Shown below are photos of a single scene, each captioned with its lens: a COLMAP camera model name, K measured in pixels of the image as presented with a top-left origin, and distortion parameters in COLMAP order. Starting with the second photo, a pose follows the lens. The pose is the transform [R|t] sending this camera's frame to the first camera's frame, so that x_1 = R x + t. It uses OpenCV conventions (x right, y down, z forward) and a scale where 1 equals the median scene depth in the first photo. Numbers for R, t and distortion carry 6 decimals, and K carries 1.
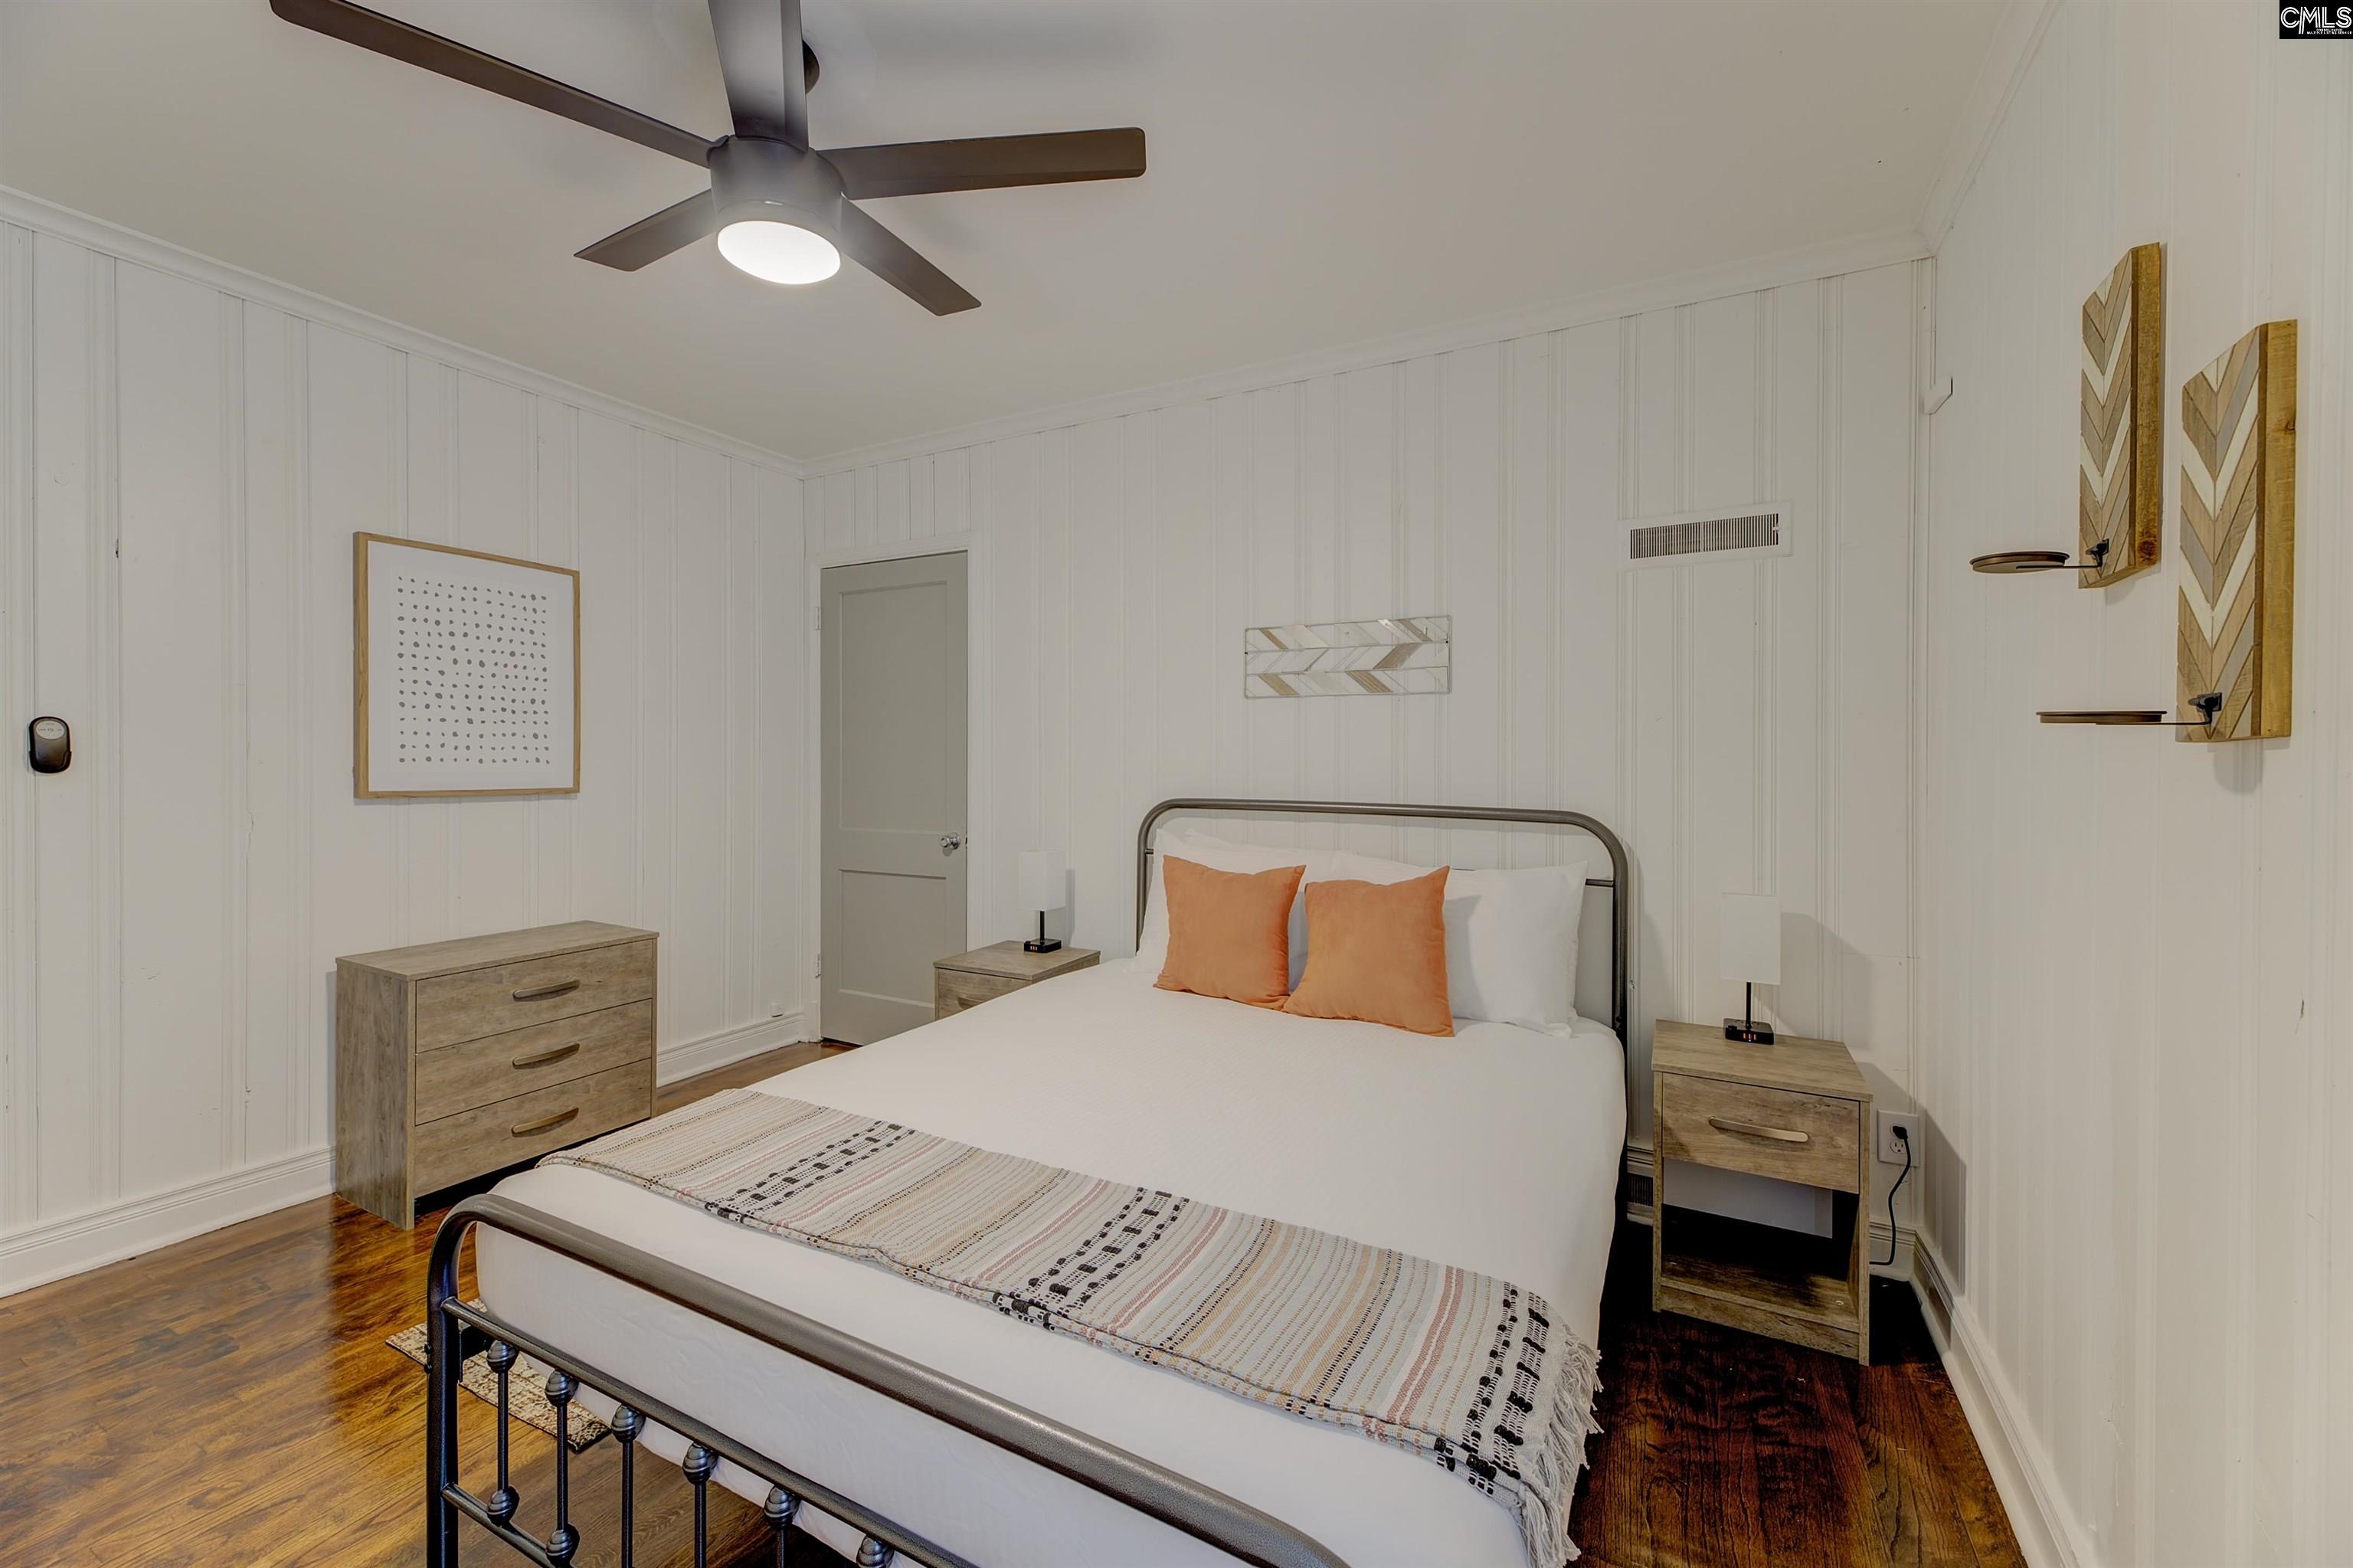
lens RADIAL K [[943.8, 0, 1180.1], [0, 943.8, 774.9], [0, 0, 1]] dist [0.009517, -0.000283]
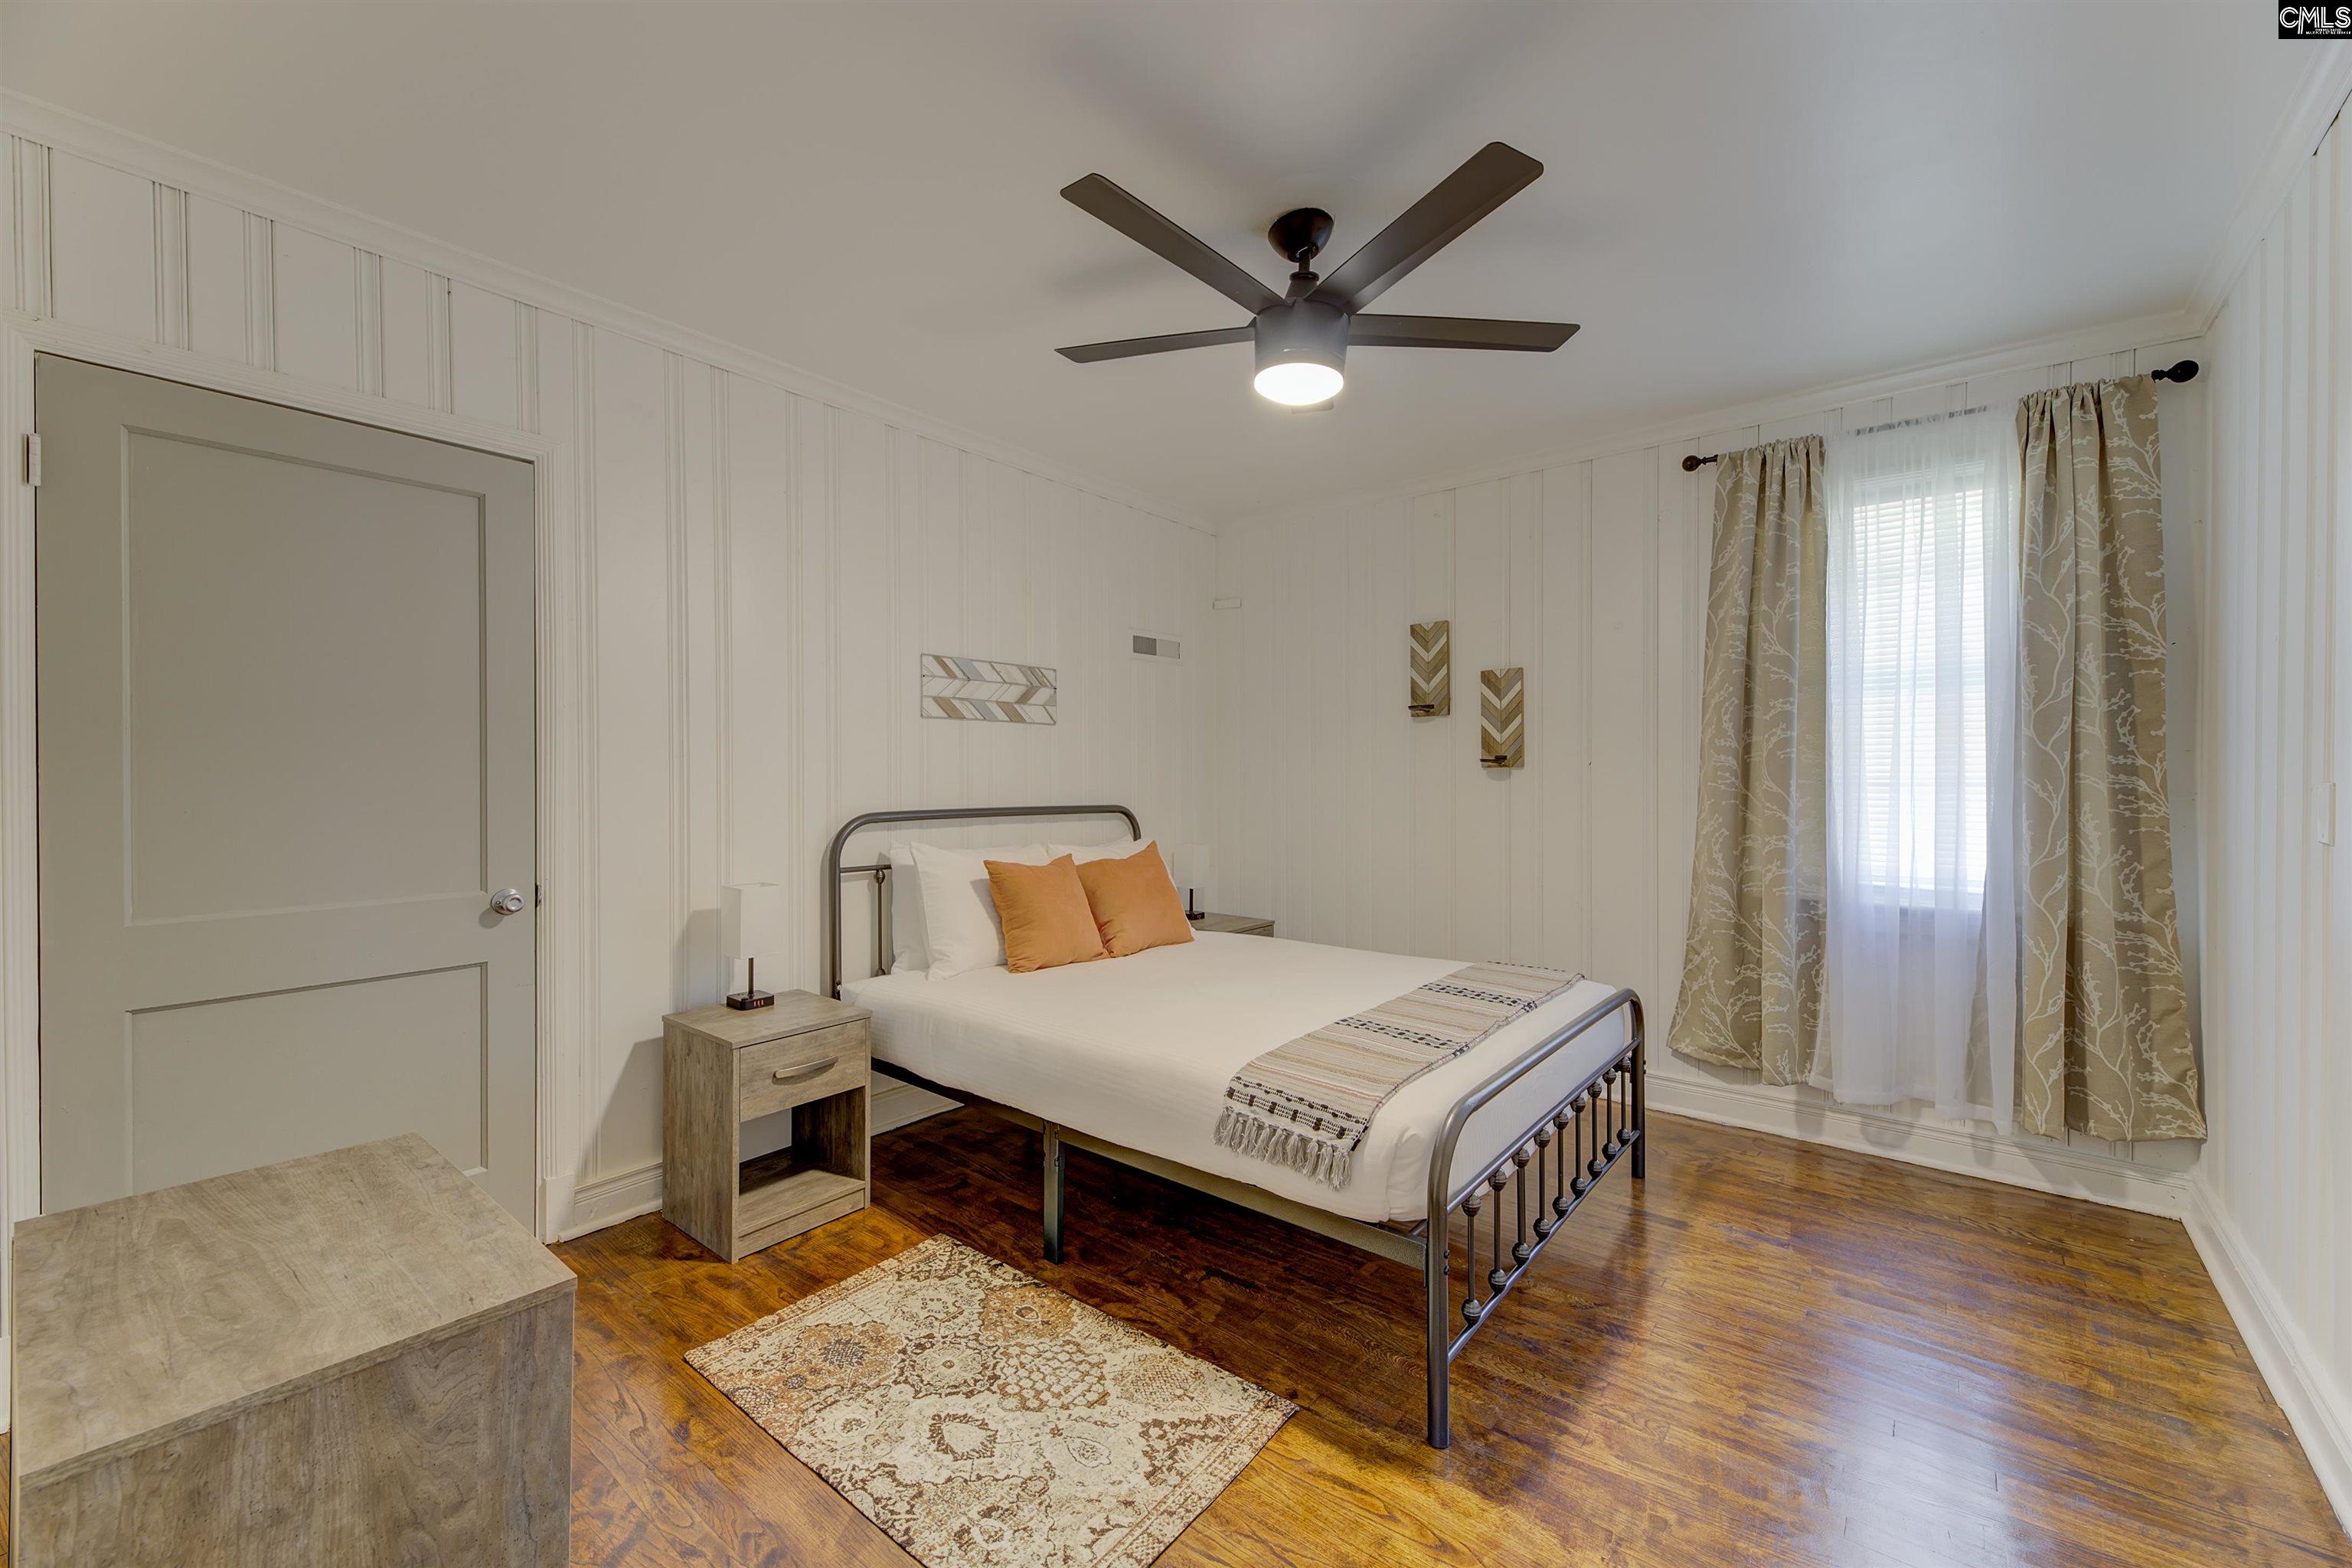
lens RADIAL K [[943.4, 0, 1179.6], [0, 943.4, 774.9], [0, 0, 1]] dist [0.009517, -0.000283]
pose [[0.183668, -0.004859, 0.982976, -1.011581], [0.015836, 0.999873, 0.001983, -0.013036], [-0.982861, 0.015202, 0.183721, 0.543799]]
